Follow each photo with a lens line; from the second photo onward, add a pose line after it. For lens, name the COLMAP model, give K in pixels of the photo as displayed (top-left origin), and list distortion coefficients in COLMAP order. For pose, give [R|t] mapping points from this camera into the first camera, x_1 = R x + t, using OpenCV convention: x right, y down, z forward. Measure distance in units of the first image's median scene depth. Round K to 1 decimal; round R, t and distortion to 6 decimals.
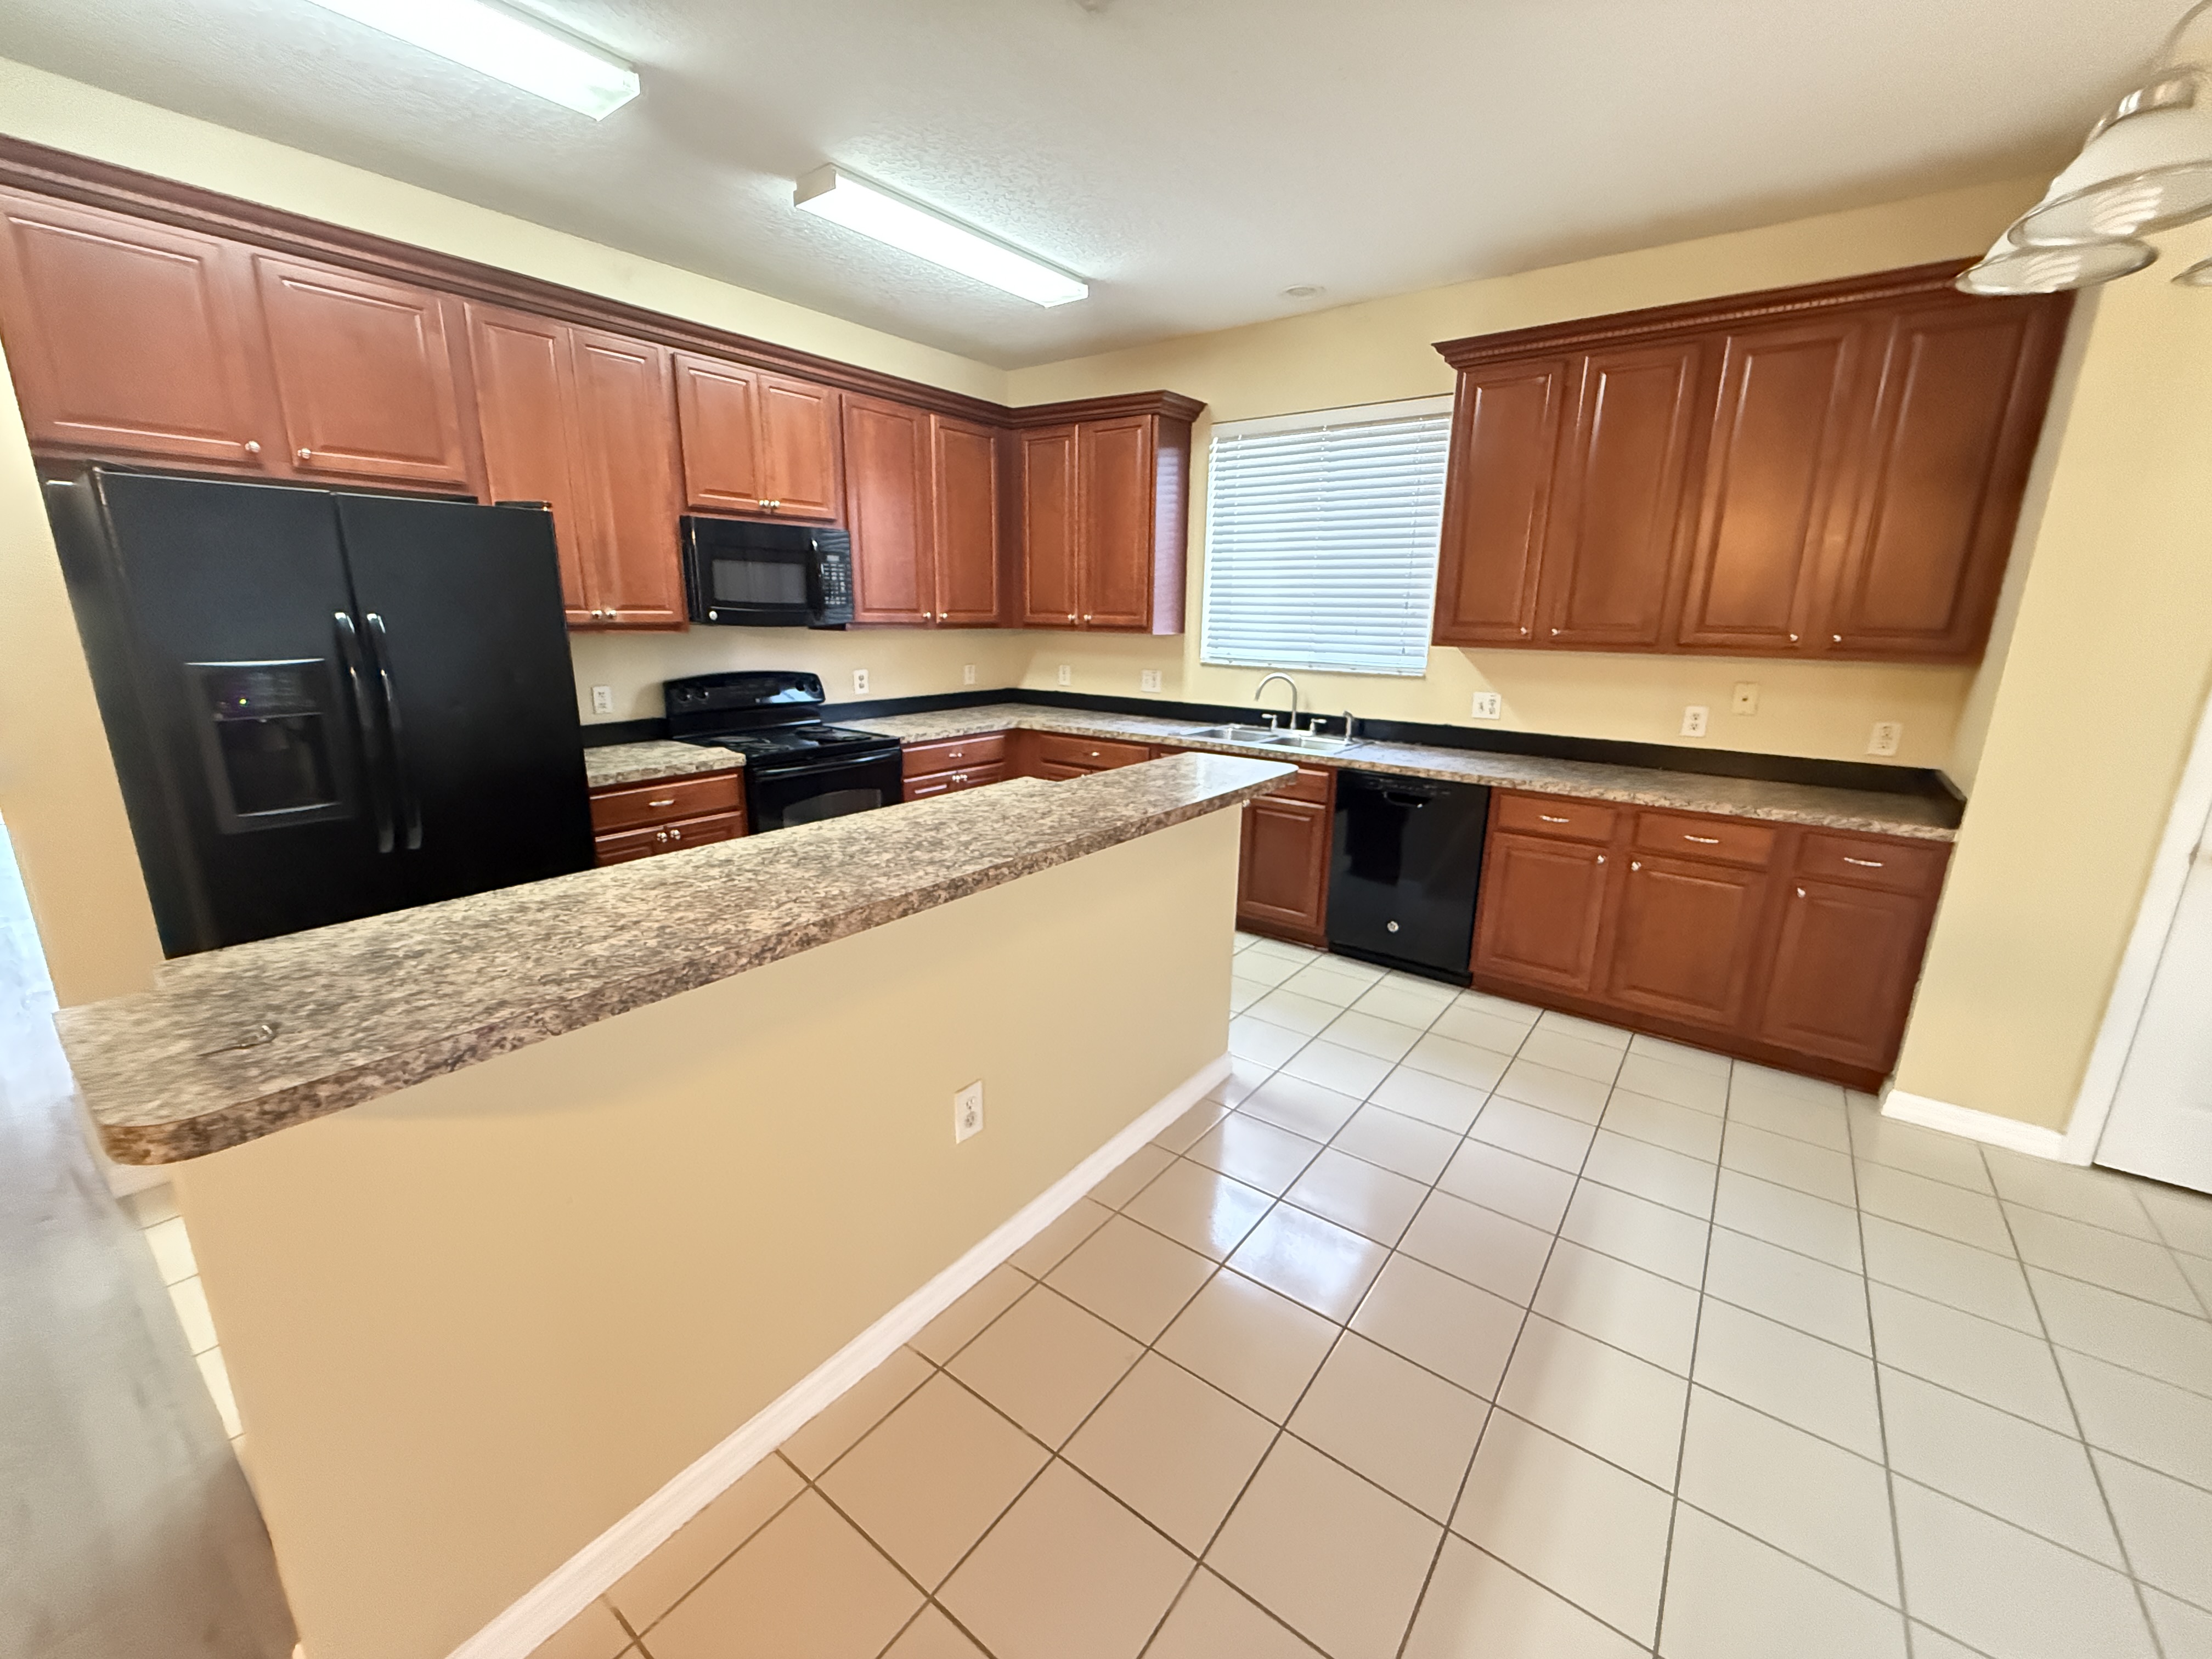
lens RADIAL K [[885.2, 0, 1101.9], [0, 885.2, 833.5], [0, 0, 1]] dist [0.000268, 0.000590]
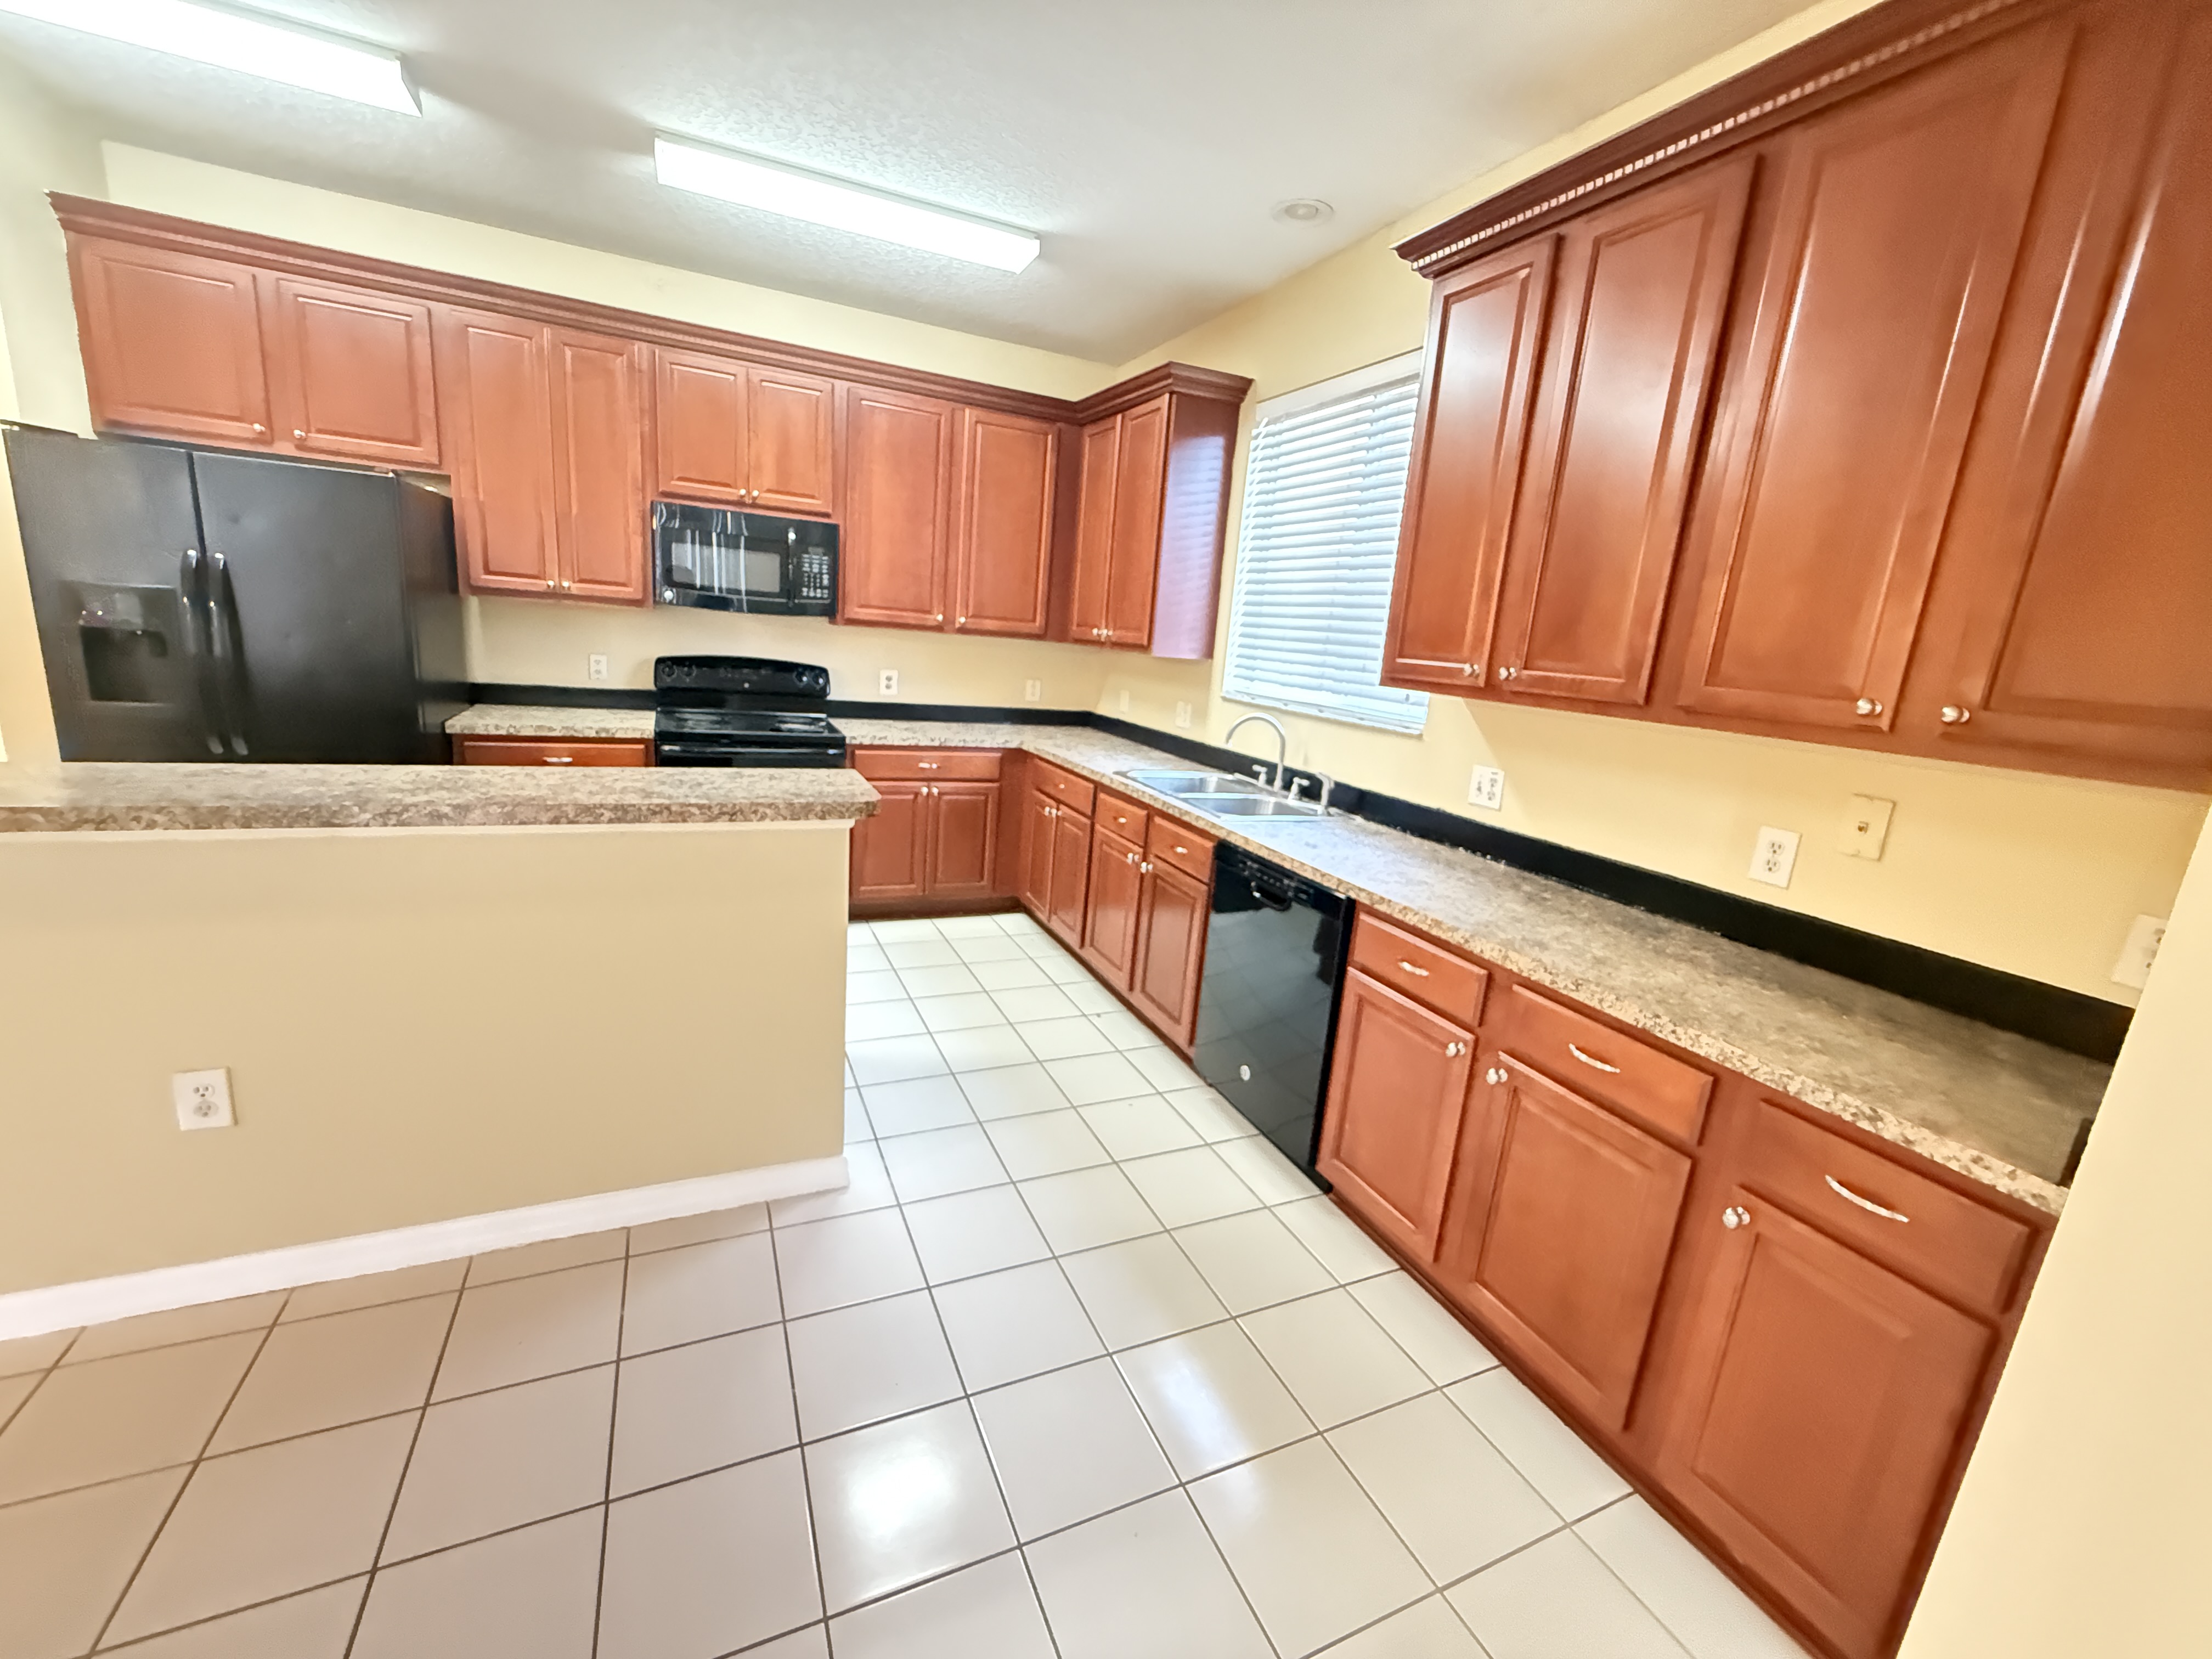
lens RADIAL K [[885.2, 0, 1106.6], [0, 885.2, 834.0], [0, 0, 1]] dist [0.000268, 0.000590]
pose [[0.877604, 0.163413, -0.450673, 0.497935], [-0.186116, 0.982508, -0.006172, -0.053953], [0.441782, 0.089295, 0.892668, 0.293567]]
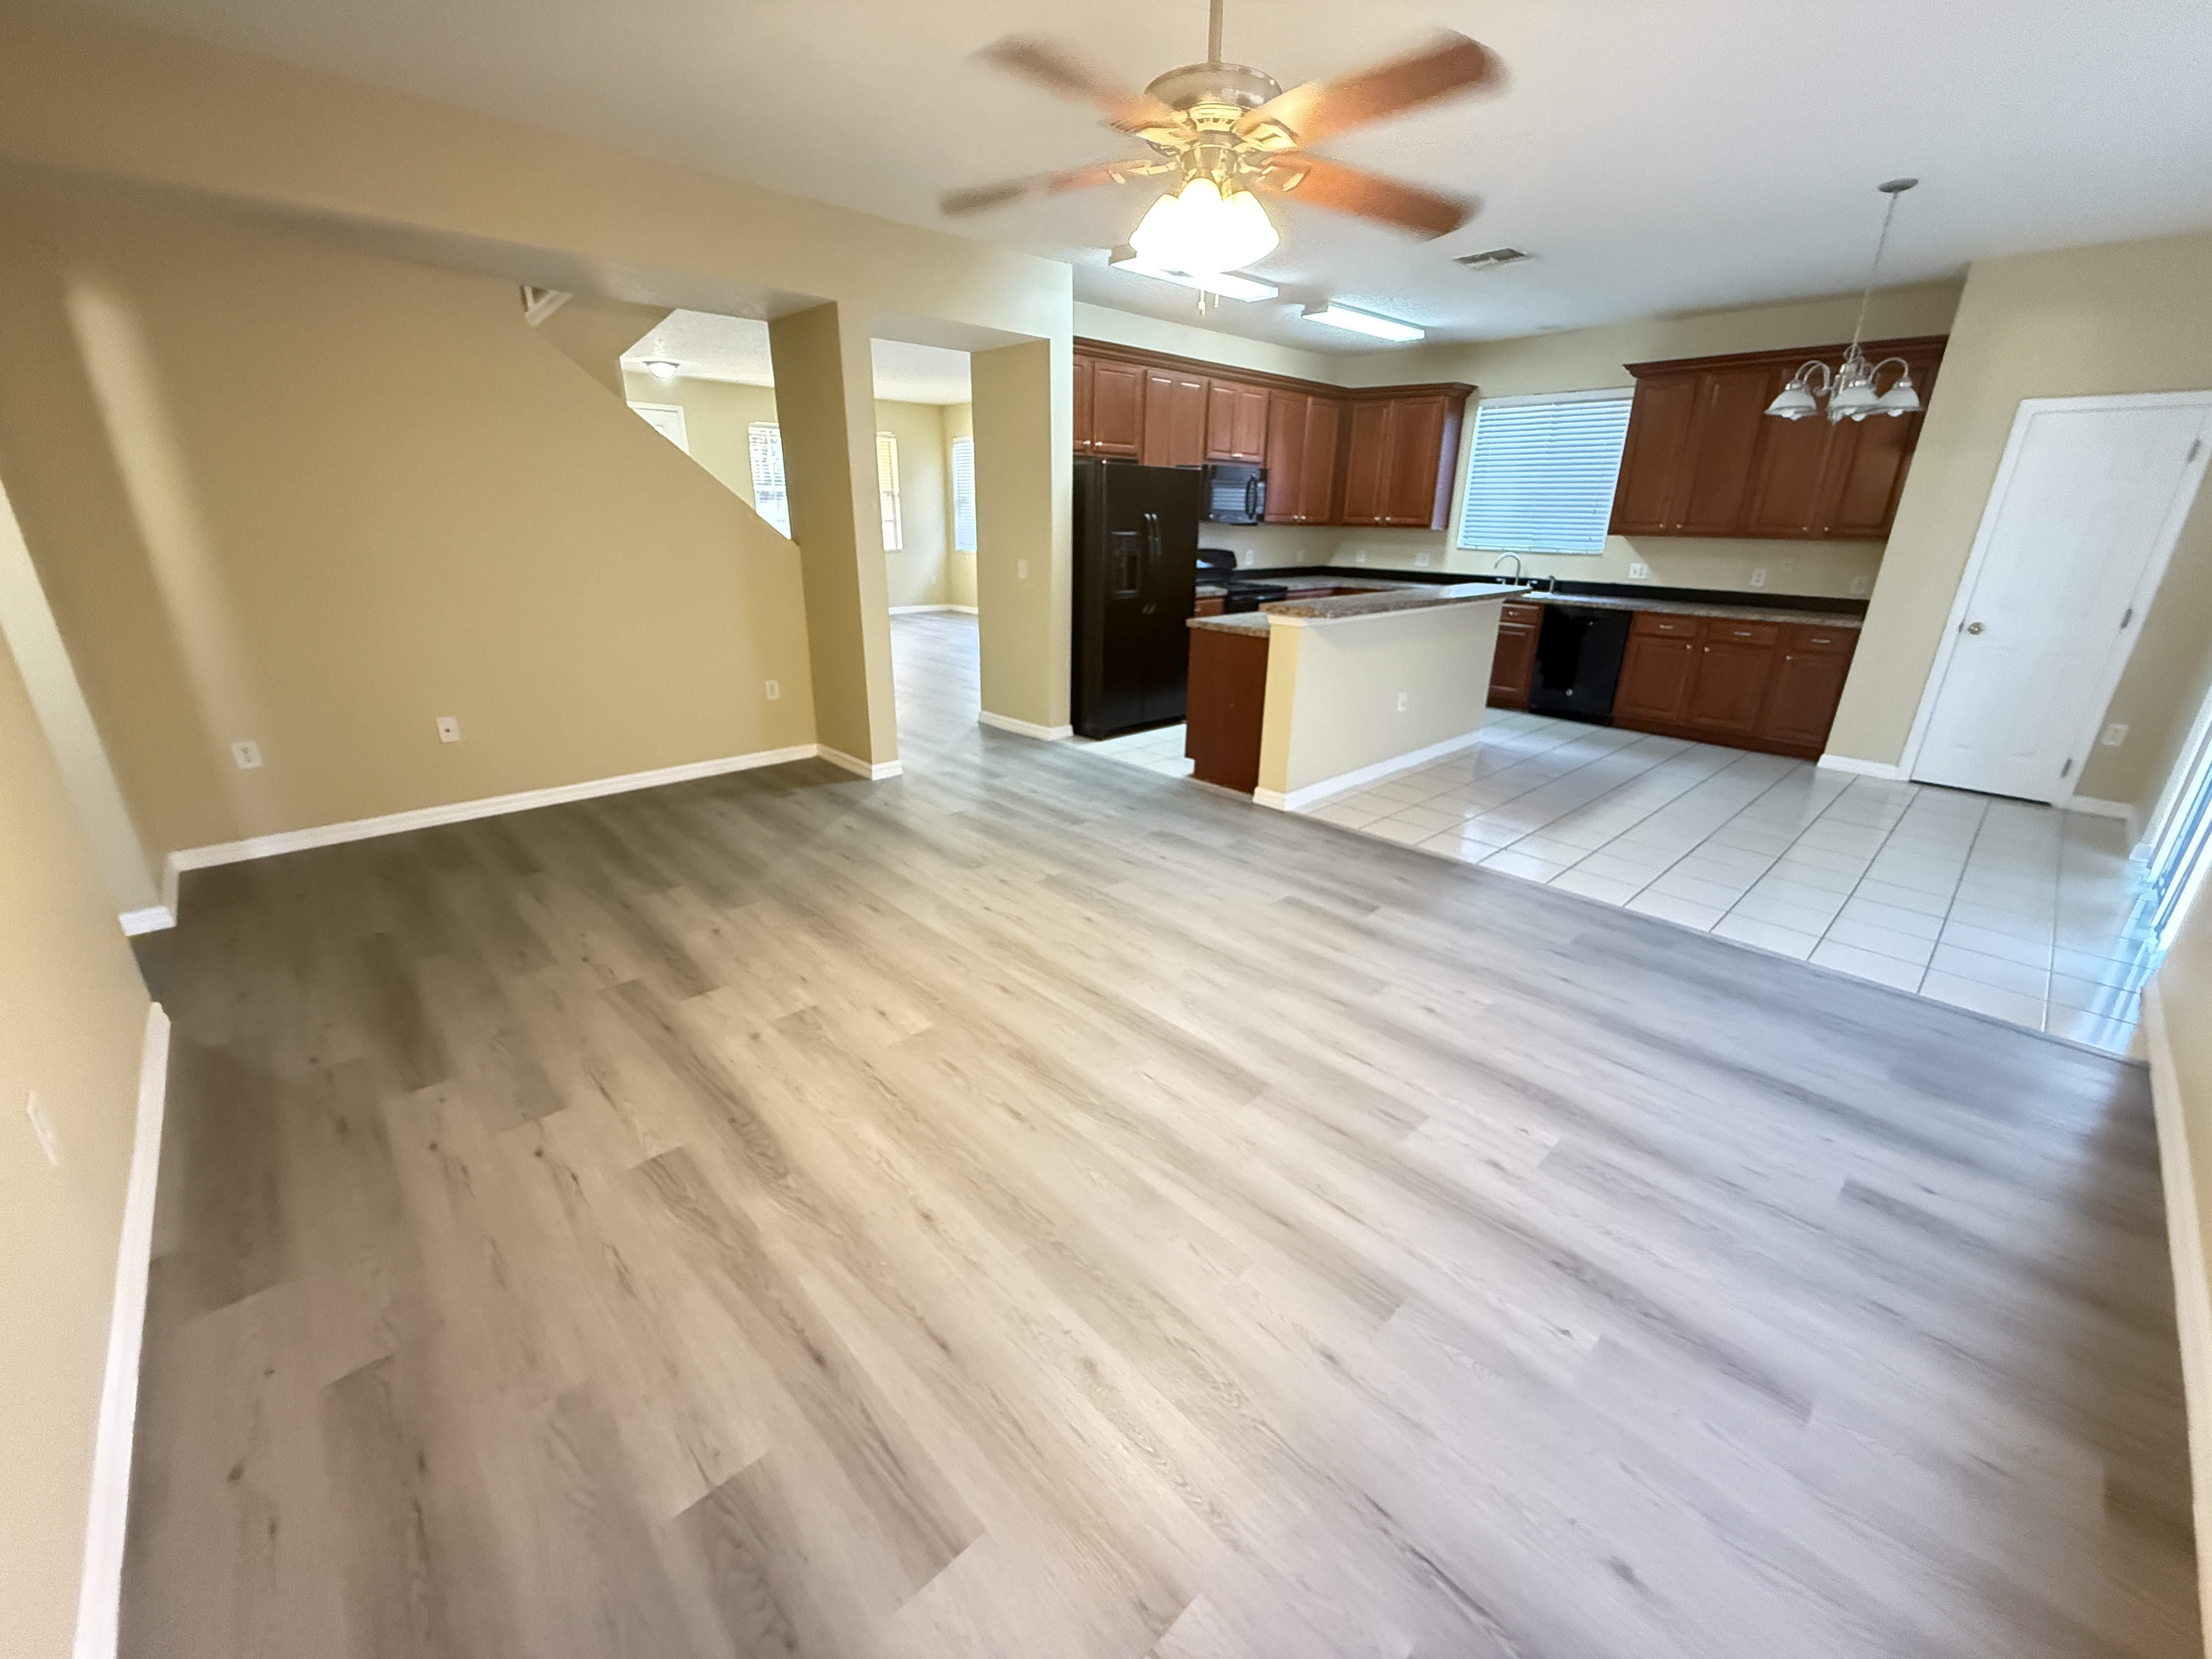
lens RADIAL K [[885.2, 0, 1108.1], [0, 885.2, 832.2], [0, 0, 1]] dist [0.000268, 0.000590]
pose [[0.987329, 0.055005, -0.148851, -0.312328], [-0.040608, 0.994349, 0.098087, 0.241829], [0.153405, -0.090800, 0.983983, -0.936107]]
